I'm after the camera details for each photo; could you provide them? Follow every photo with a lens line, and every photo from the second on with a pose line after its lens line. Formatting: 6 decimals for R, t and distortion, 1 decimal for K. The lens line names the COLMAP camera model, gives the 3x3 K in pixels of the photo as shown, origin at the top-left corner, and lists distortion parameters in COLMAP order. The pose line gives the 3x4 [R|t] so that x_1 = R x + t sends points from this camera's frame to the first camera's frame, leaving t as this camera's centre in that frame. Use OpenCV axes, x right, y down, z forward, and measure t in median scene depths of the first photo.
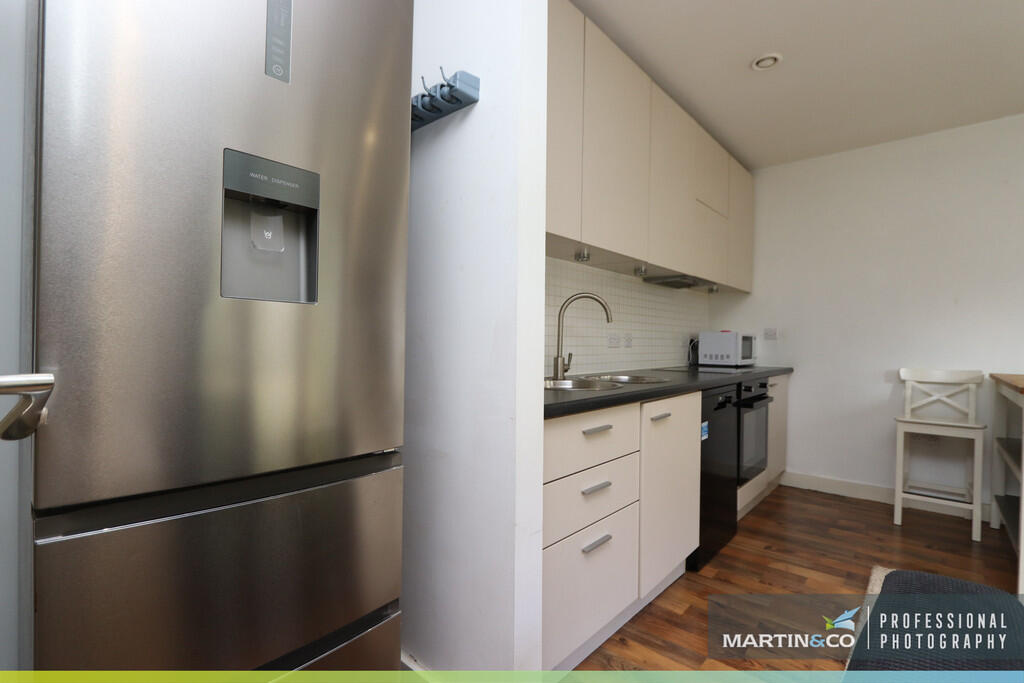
lens RADIAL K [[475.0, 0, 511.3], [0, 475.0, 343.7], [0, 0, 1]] dist [-0.006025, 0.000076]
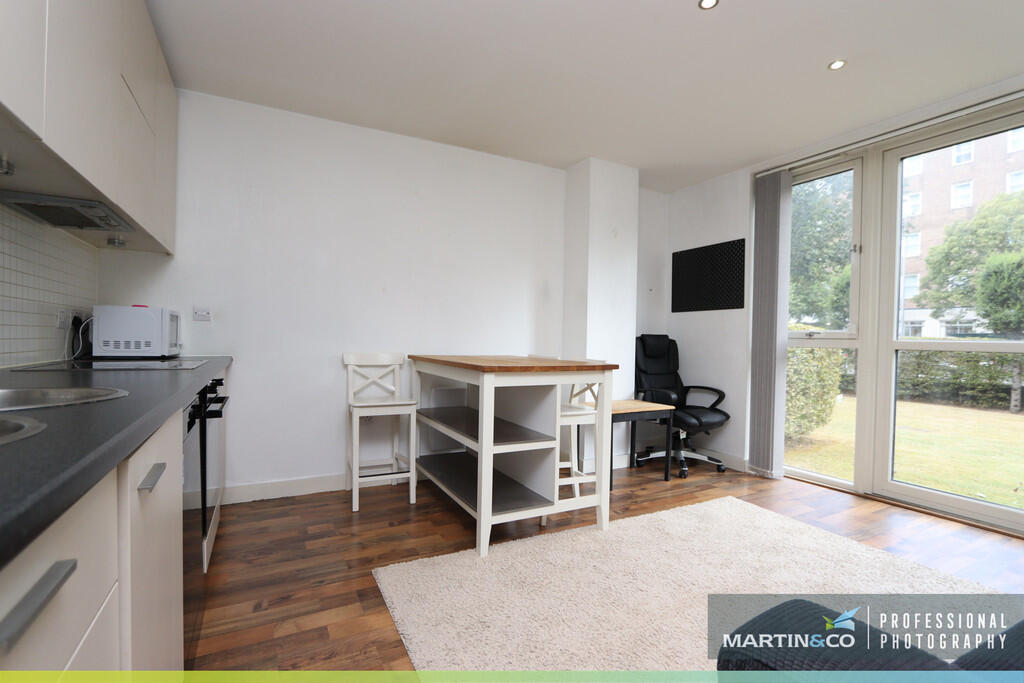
lens RADIAL K [[475.0, 0, 509.0], [0, 475.0, 346.4], [0, 0, 1]] dist [-0.006025, 0.000076]
pose [[0.356853, -0.016332, 0.934018, 0.011164], [-0.011071, 0.999703, 0.021710, 0.012779], [-0.934095, -0.018087, 0.356566, 0.340122]]
